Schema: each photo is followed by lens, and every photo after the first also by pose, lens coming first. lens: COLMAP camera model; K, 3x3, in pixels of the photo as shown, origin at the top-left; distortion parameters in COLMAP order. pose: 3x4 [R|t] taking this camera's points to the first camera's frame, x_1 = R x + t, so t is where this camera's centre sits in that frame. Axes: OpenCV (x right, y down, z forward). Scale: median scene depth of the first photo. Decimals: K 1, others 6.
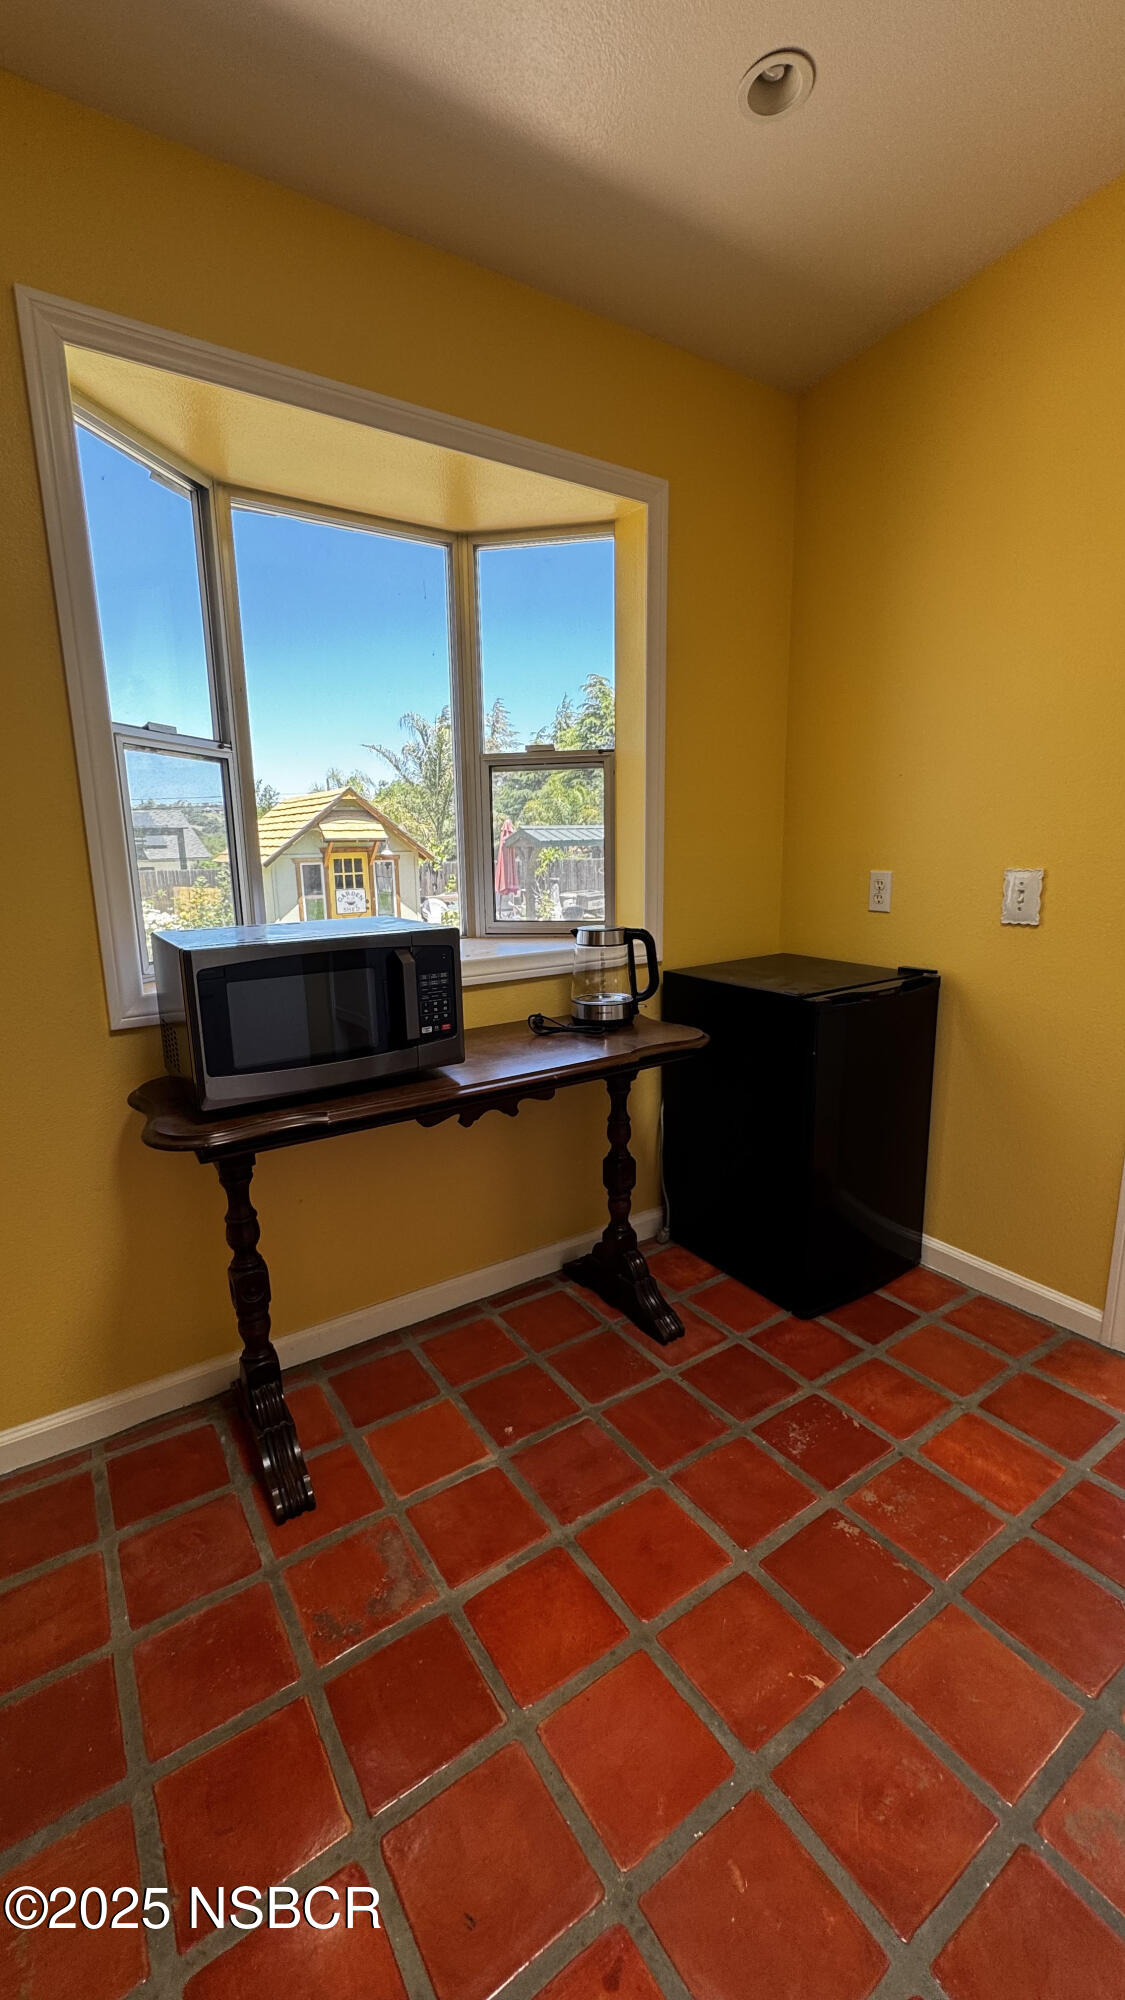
lens RADIAL K [[800.1, 0, 561.8], [0, 800.1, 997.5], [0, 0, 1]] dist [-0.002318, 0.000515]
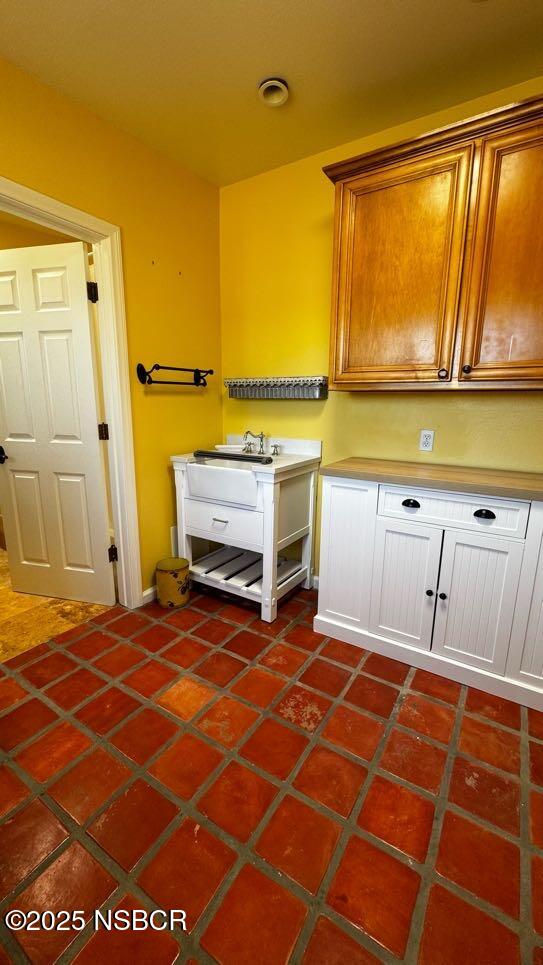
lens RADIAL K [[386.1, 0, 271.1], [0, 386.1, 481.3], [0, 0, 1]] dist [-0.002318, 0.000515]
pose [[-0.404380, -0.172546, 0.898167, -0.405378], [0.177885, 0.948451, 0.262294, -0.178691], [-0.897125, 0.265837, -0.352841, 0.768231]]
